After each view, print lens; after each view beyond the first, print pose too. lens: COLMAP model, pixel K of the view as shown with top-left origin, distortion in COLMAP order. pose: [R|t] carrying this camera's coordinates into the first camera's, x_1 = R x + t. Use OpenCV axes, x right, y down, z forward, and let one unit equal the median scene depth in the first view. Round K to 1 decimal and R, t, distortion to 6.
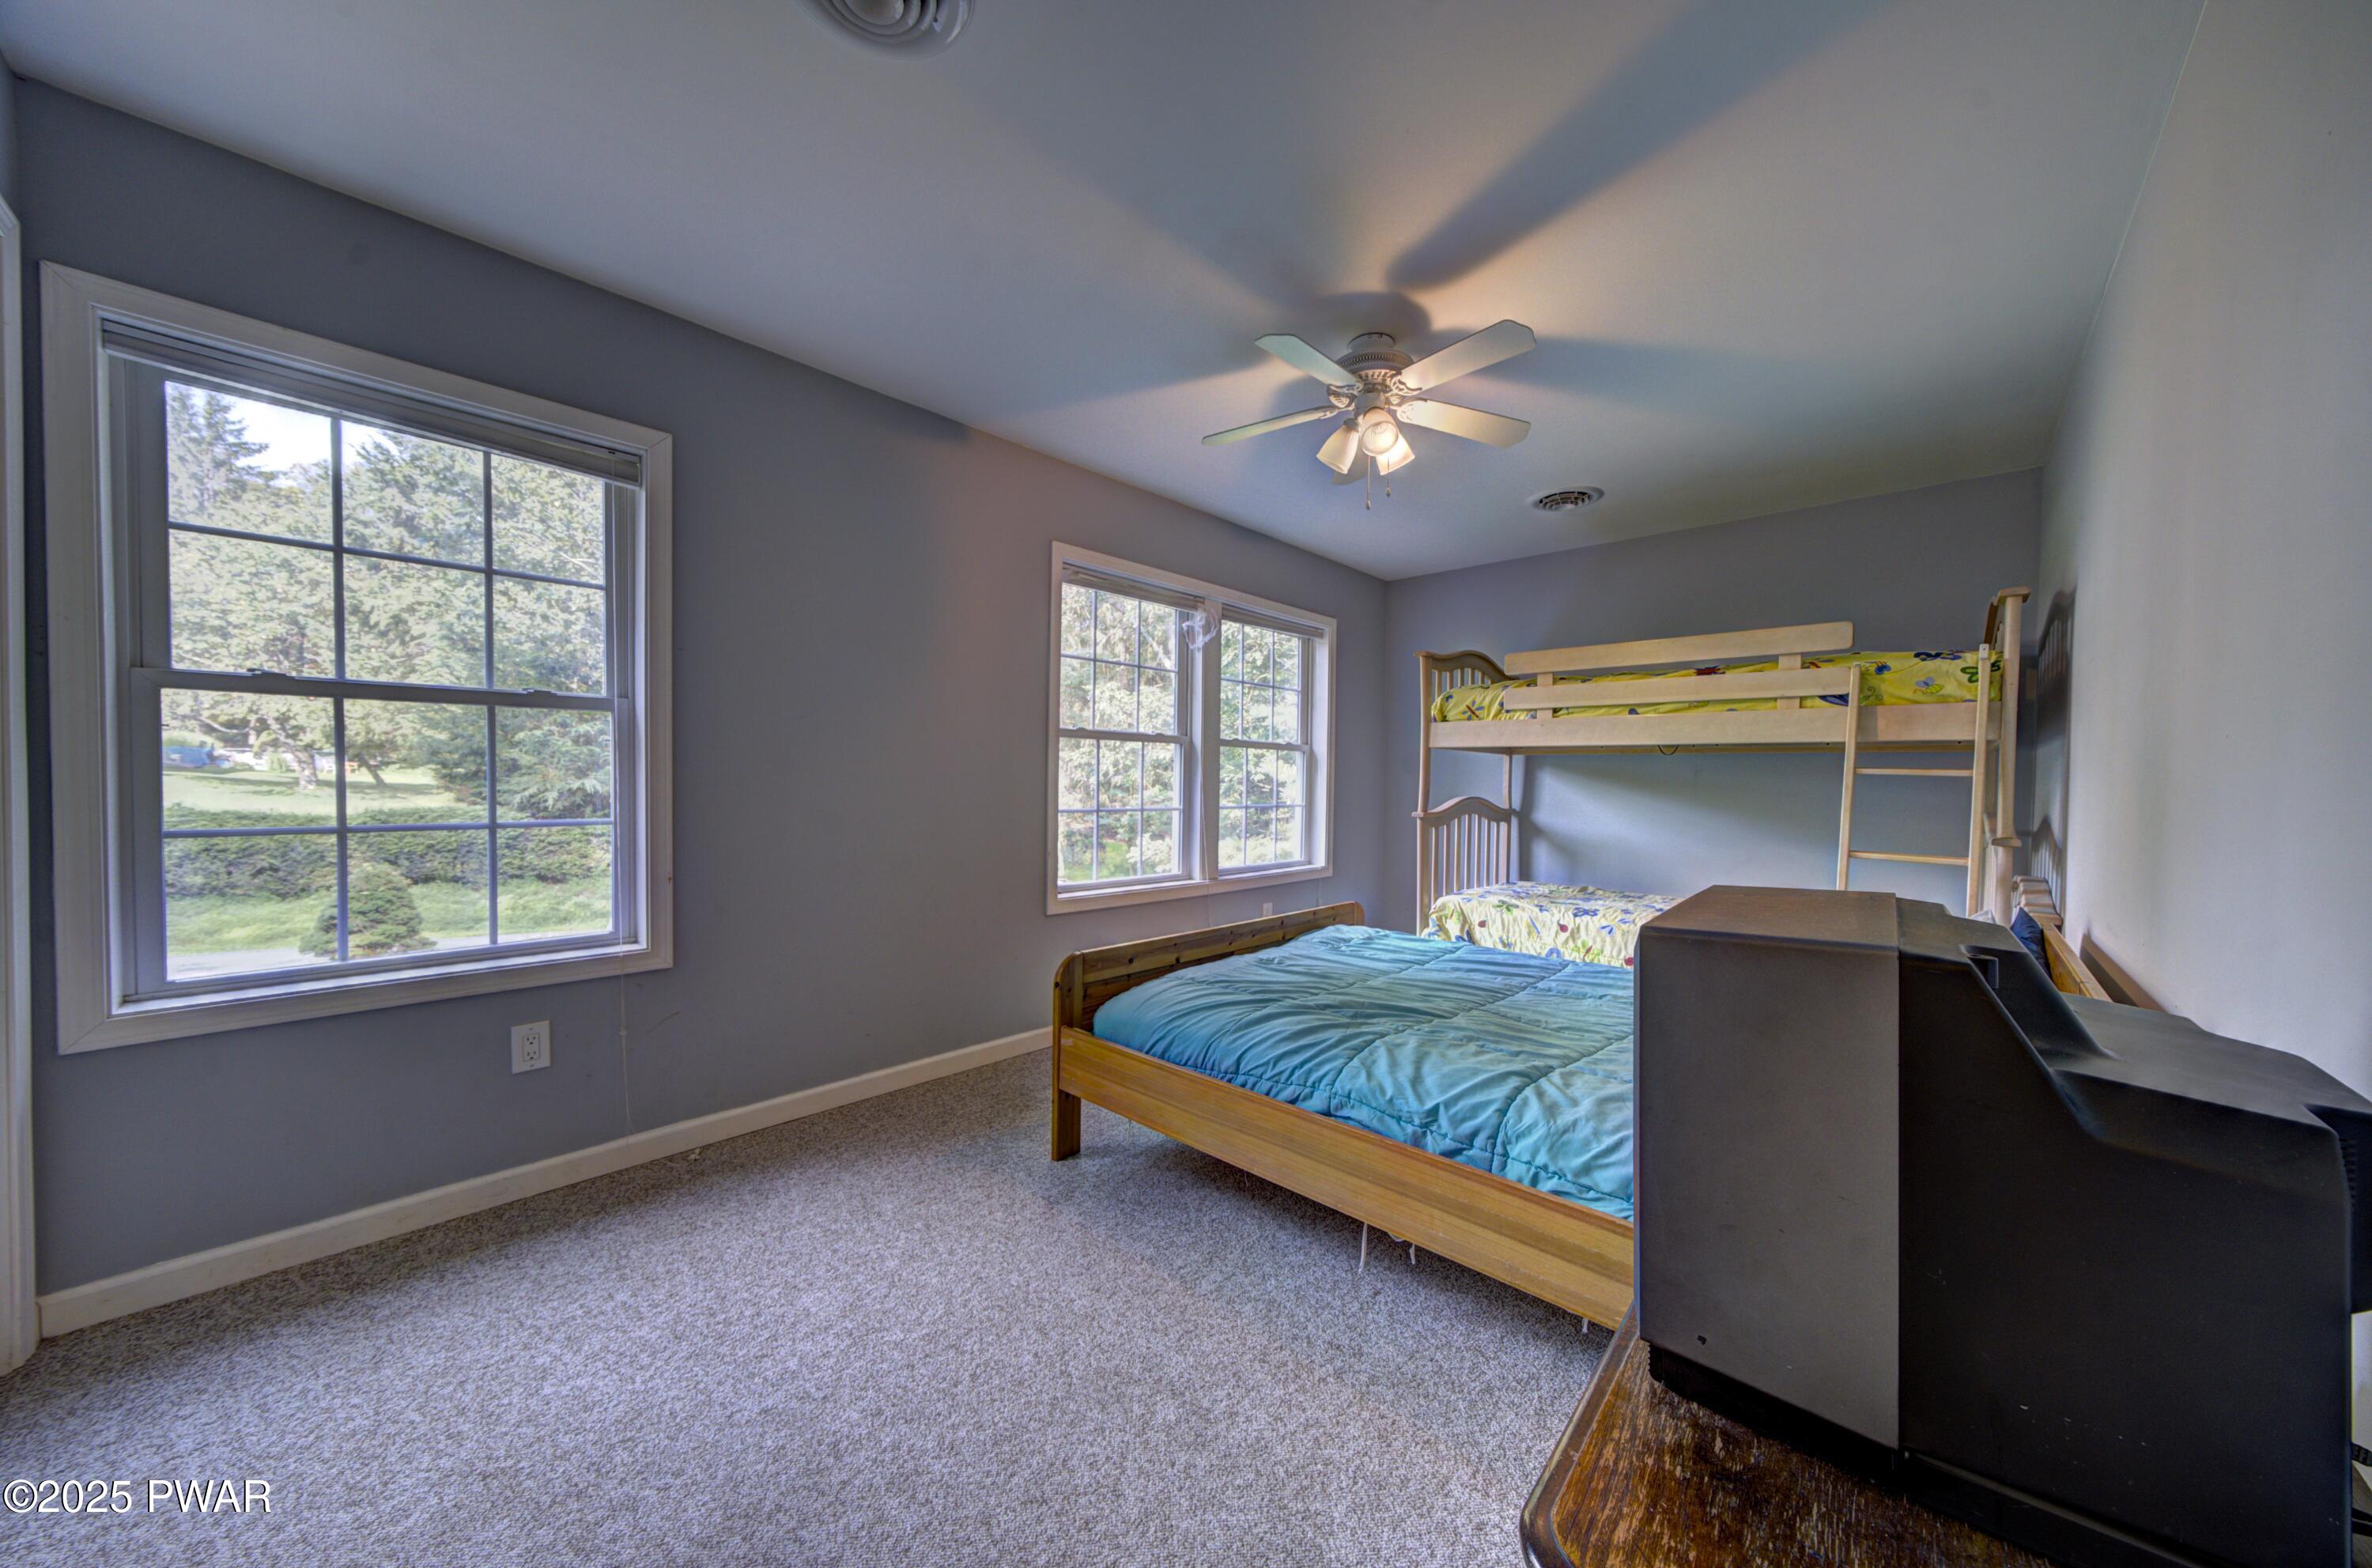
lens RADIAL K [[799.1, 0, 1182.9], [0, 799.1, 787.3], [0, 0, 1]] dist [-0.002108, 0.001404]
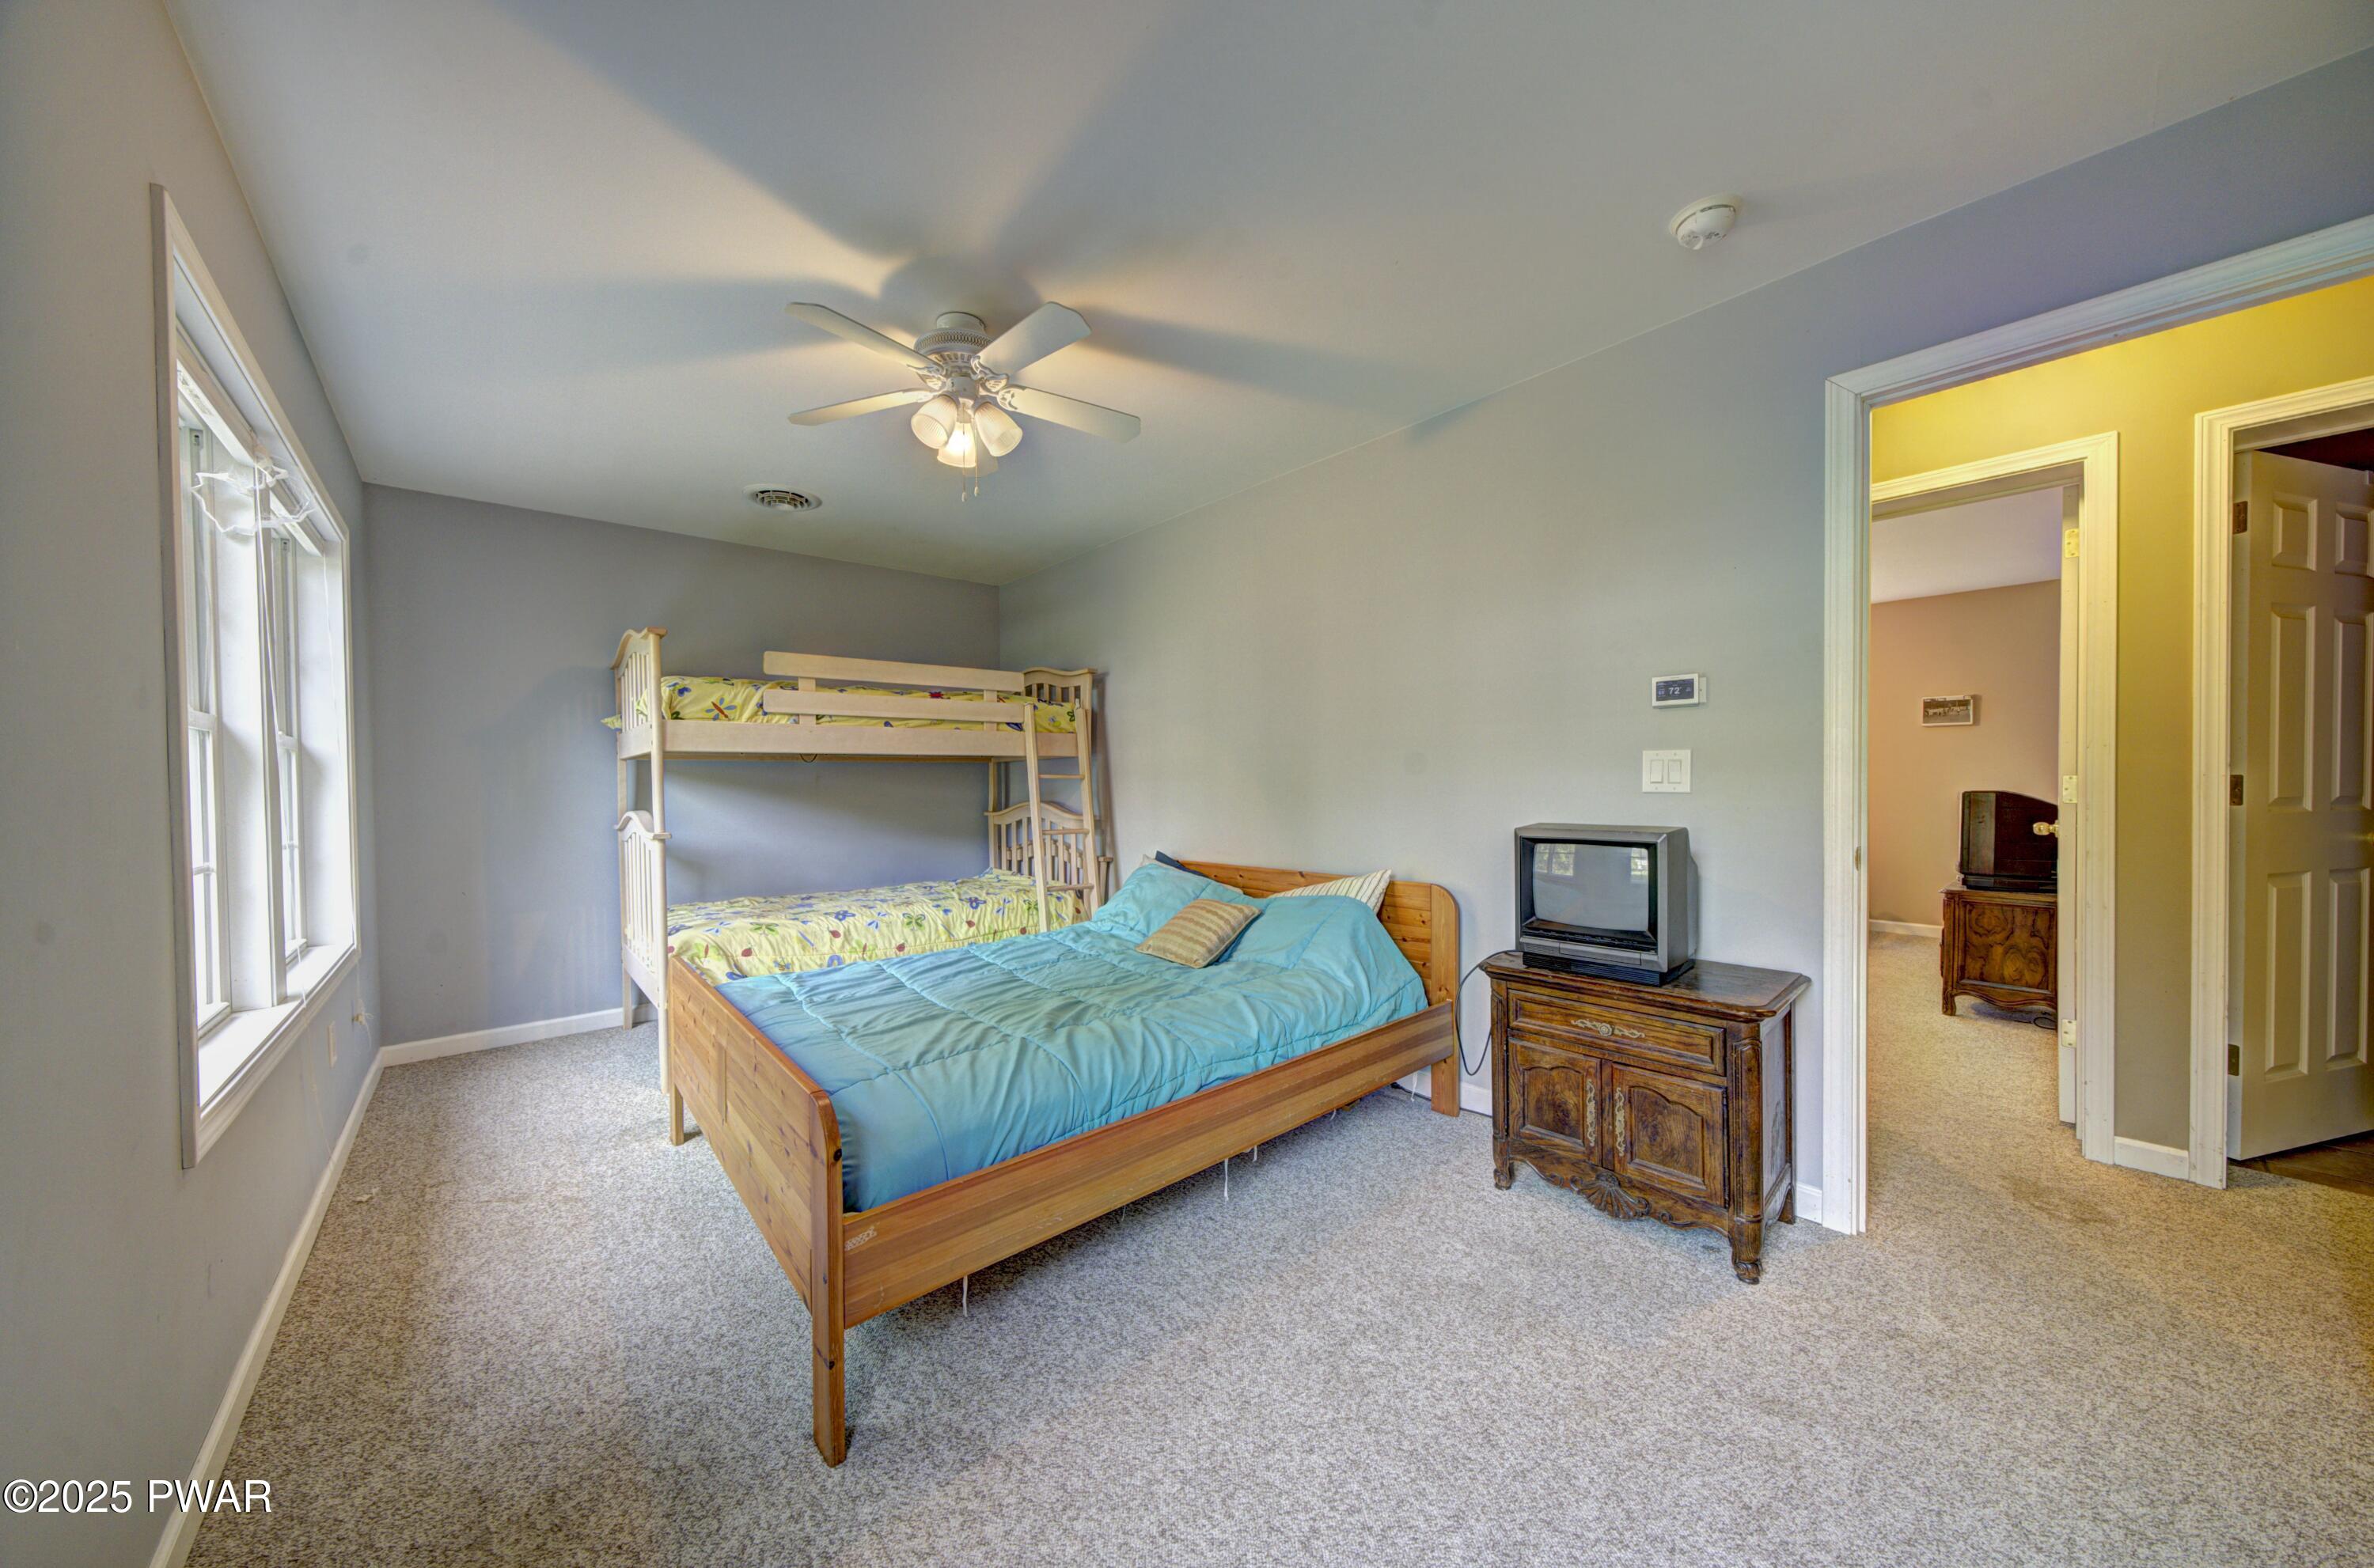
lens RADIAL K [[799.6, 0, 1170.3], [0, 799.6, 787.5], [0, 0, 1]] dist [-0.002108, 0.001404]
pose [[0.102758, -0.024919, 0.994394, -0.553663], [0.027526, 0.999375, 0.022200, -0.022205], [-0.994325, 0.025091, 0.103380, 0.547112]]
